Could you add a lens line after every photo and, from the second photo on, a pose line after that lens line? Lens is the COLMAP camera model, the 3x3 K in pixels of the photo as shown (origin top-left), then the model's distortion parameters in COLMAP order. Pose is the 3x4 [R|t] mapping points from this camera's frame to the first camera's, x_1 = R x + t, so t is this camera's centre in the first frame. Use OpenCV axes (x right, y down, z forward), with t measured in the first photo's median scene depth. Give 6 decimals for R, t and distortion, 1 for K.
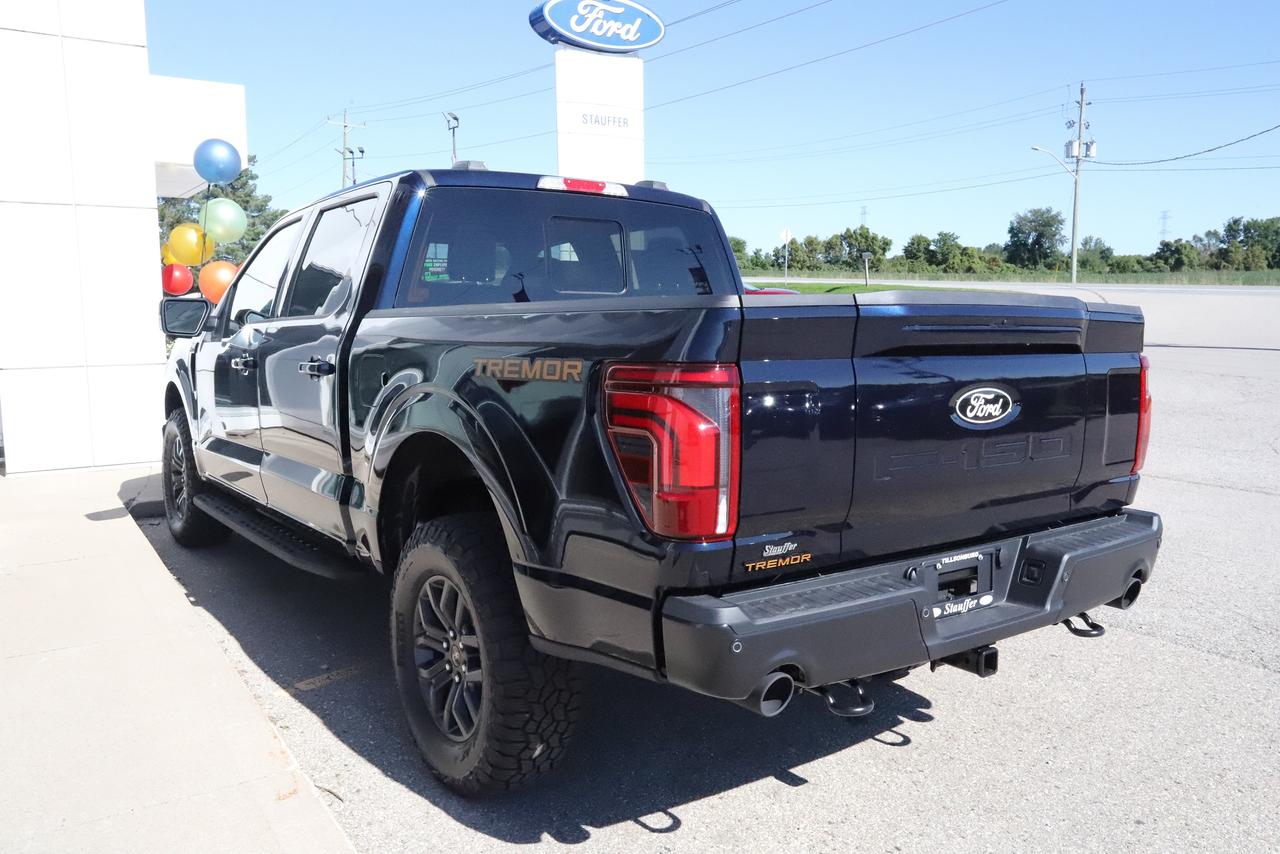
lens RADIAL K [[1039.9, 0, 640.0], [0, 1039.9, 427.0], [0, 0, 1]] dist [-0.017018, 0.008964]
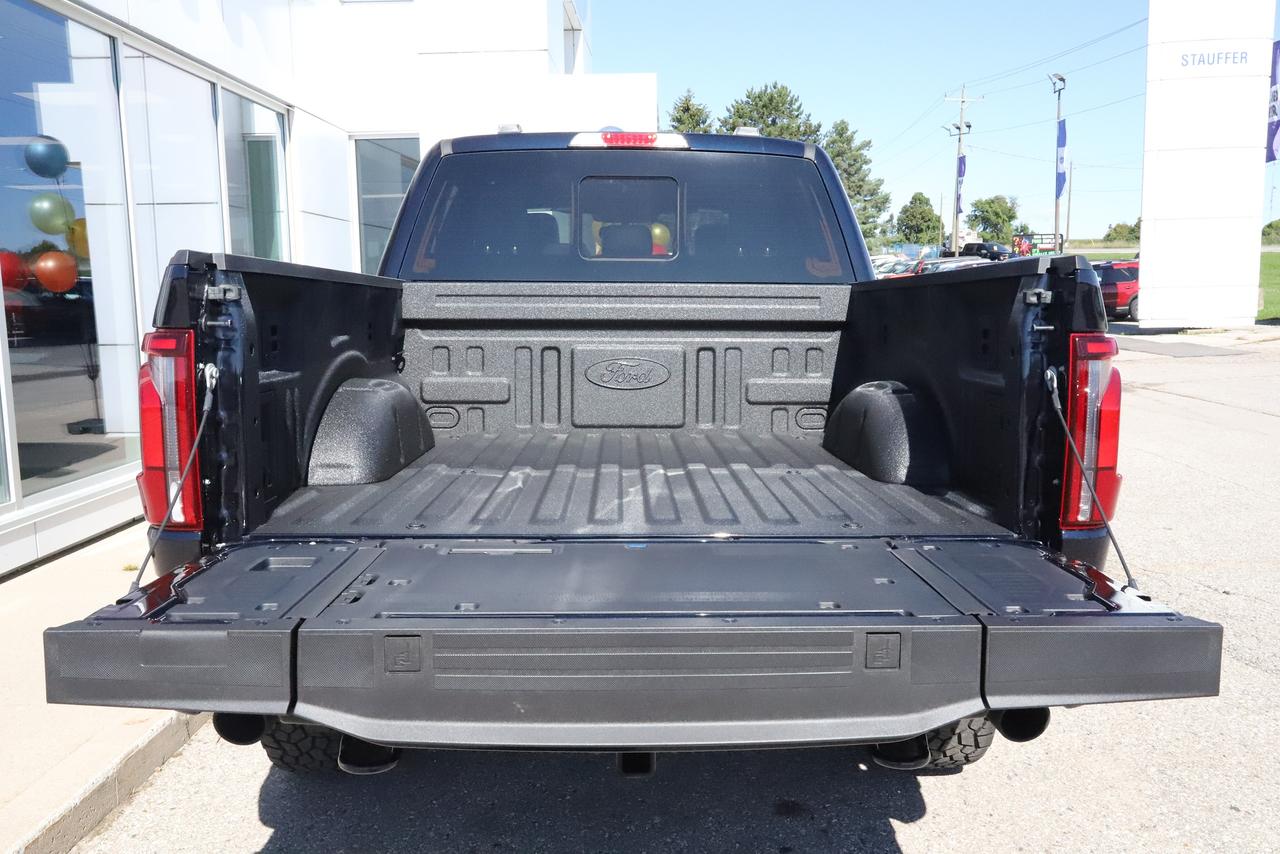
lens RADIAL K [[1039.9, 0, 640.0], [0, 1039.9, 427.0], [0, 0, 1]] dist [-0.017018, 0.008964]
pose [[0.801874, 0.066740, -0.593755, 0.270233], [-0.057166, 0.997753, 0.034947, -0.009035], [0.594753, 0.005920, 0.803887, 0.154600]]
